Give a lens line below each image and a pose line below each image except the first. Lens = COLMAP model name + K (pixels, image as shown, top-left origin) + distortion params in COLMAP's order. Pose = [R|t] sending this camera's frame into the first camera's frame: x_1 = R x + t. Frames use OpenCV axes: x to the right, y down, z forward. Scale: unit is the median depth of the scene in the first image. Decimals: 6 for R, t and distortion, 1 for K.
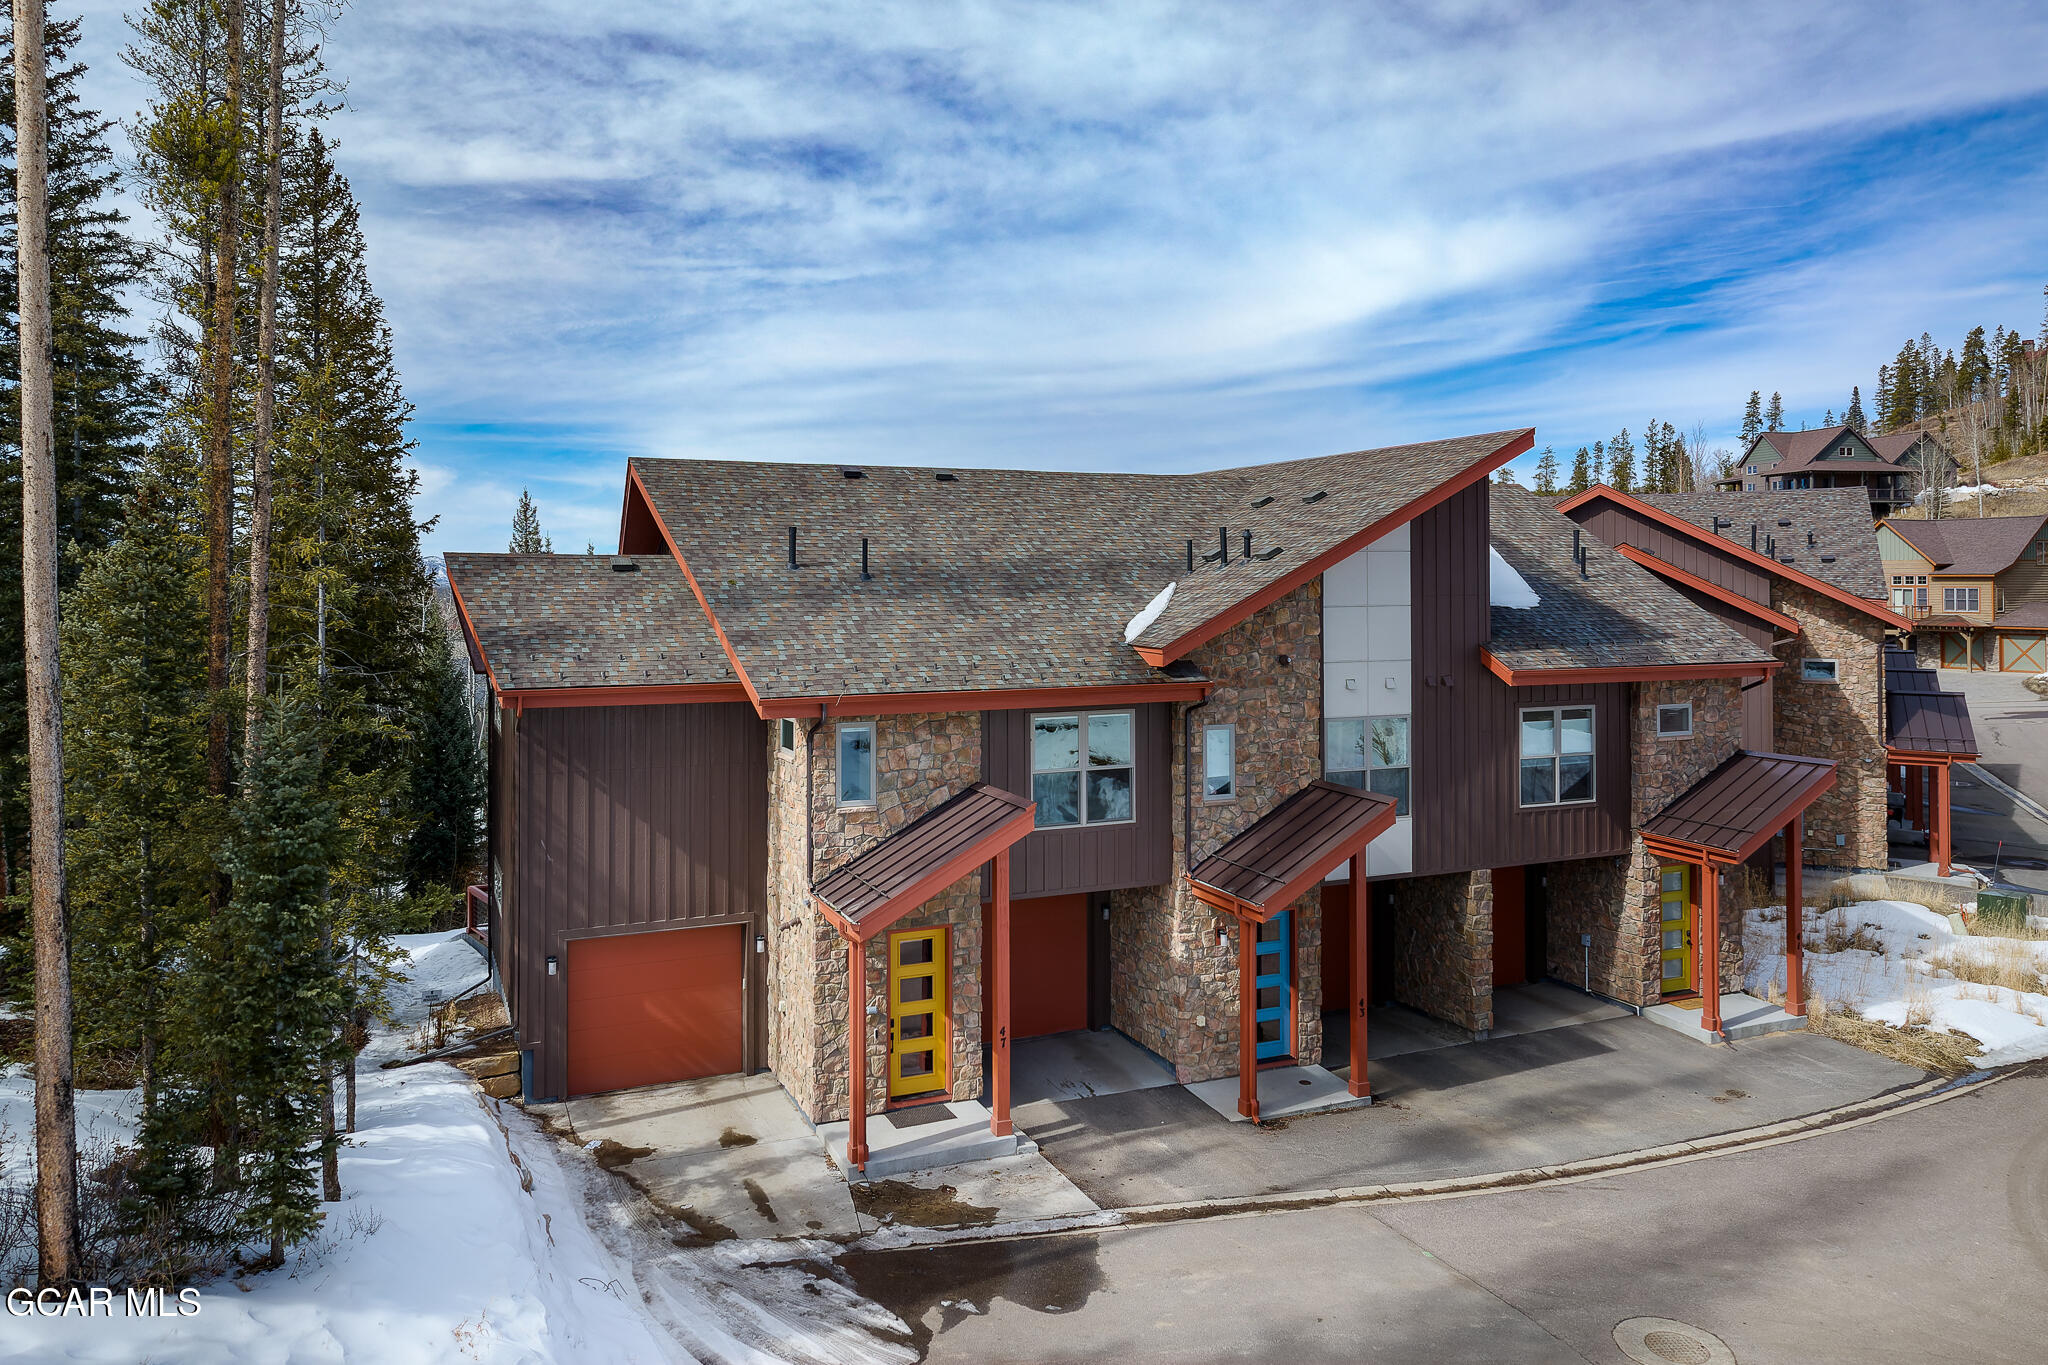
lens RADIAL K [[1367.2, 0, 1027.8], [0, 1367.2, 625.3], [0, 0, 1]] dist [0.000008, 0.002370]
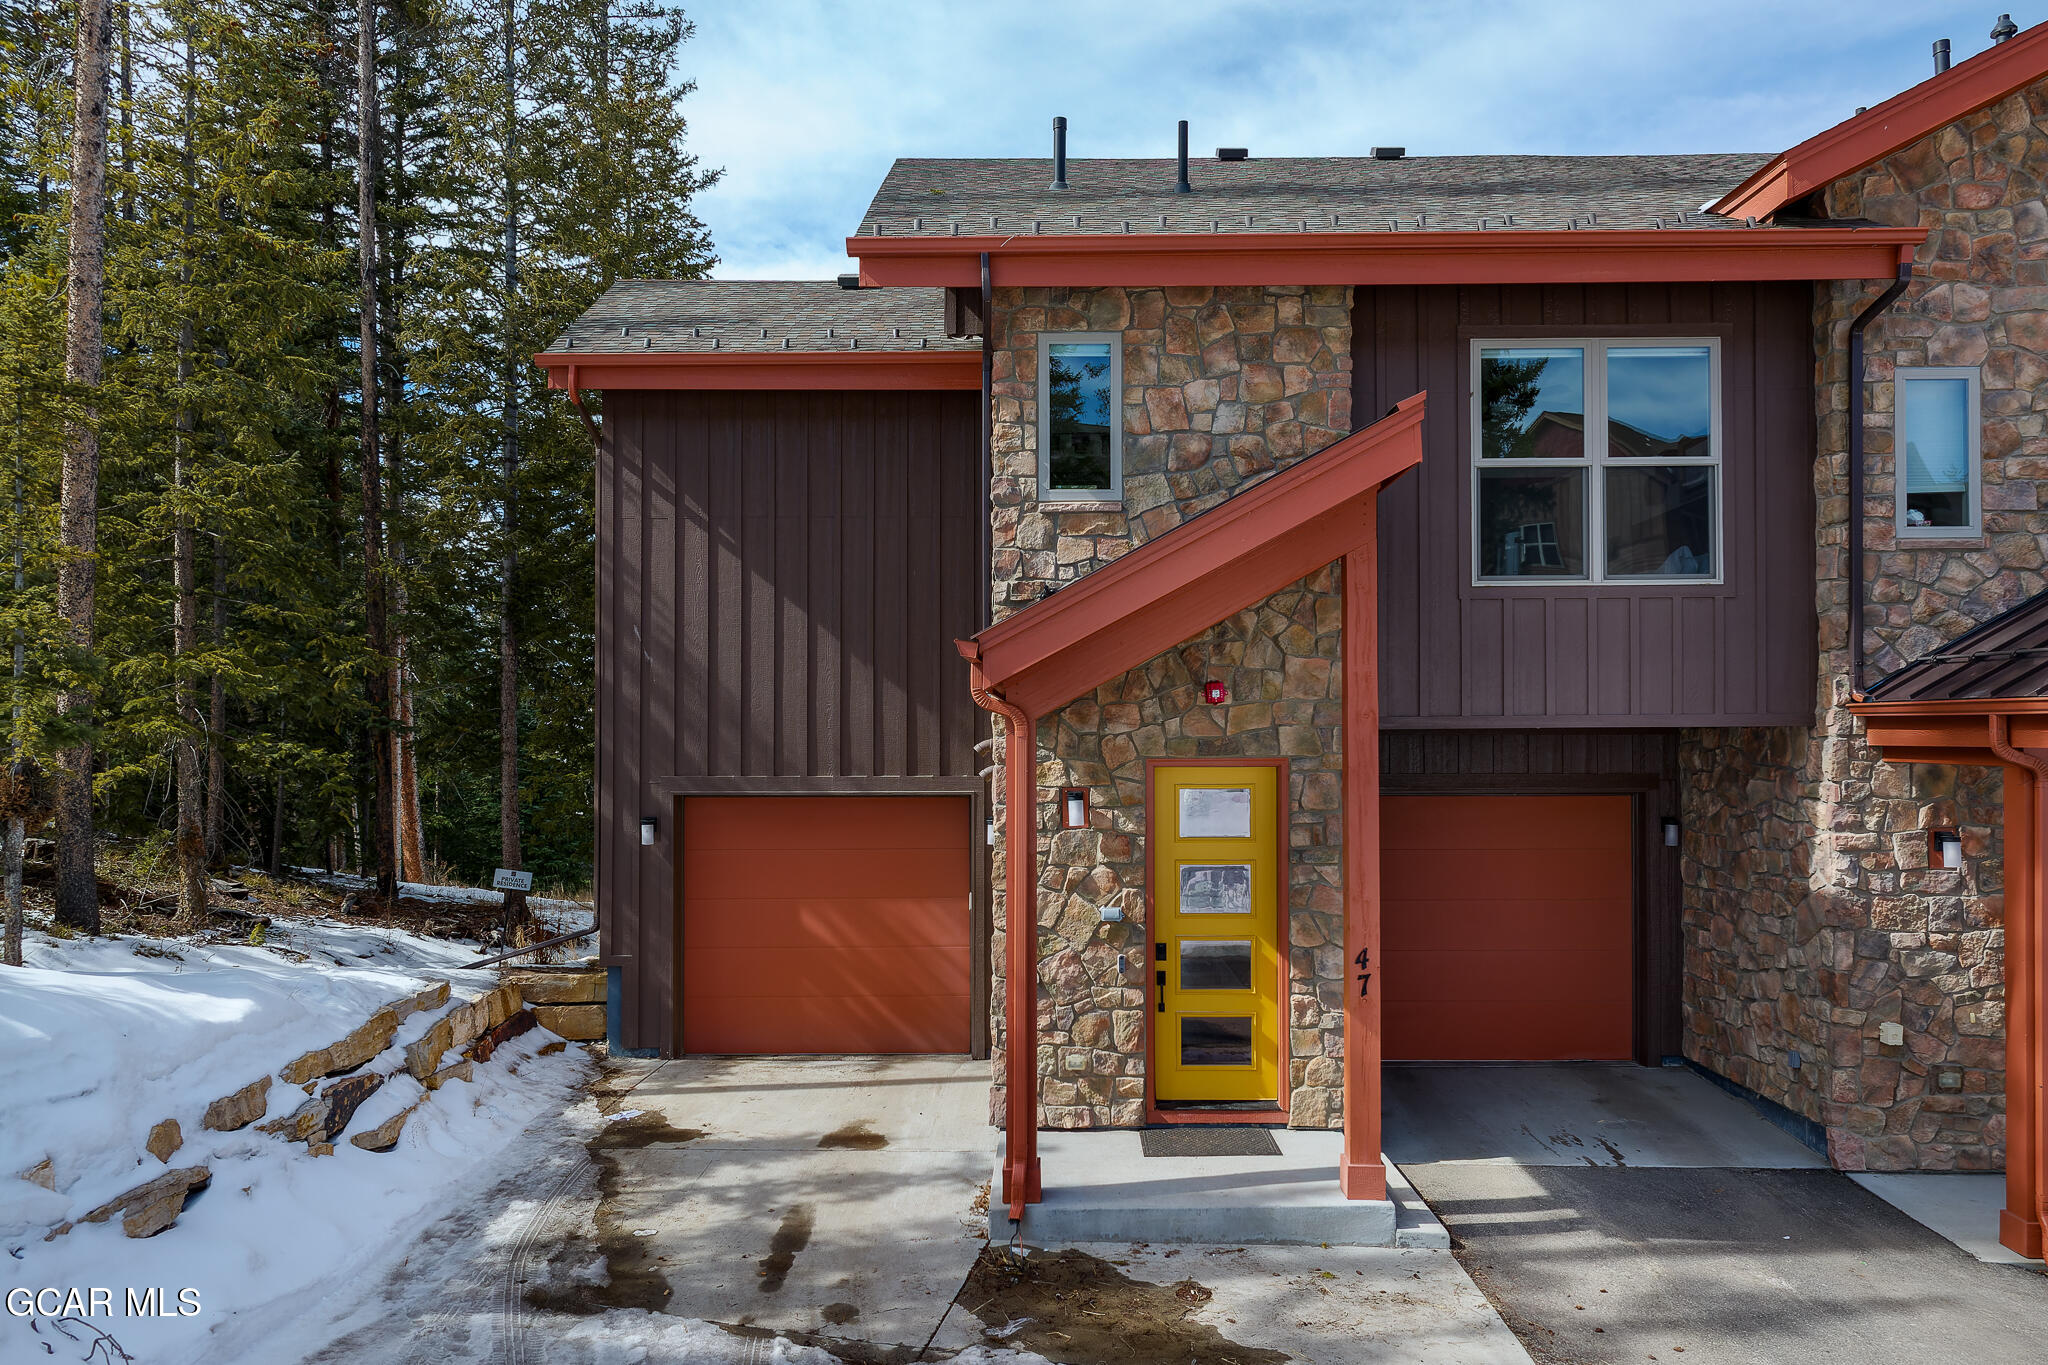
lens RADIAL K [[1392.2, 0, 1021.5], [0, 1392.2, 731.8], [0, 0, 1]] dist [0.002839, 0.003780]
pose [[0.909588, -0.001282, -0.415510, 0.062475], [-0.003680, 0.999931, -0.011141, 0.211717], [0.415496, 0.011662, 0.909520, 0.505764]]
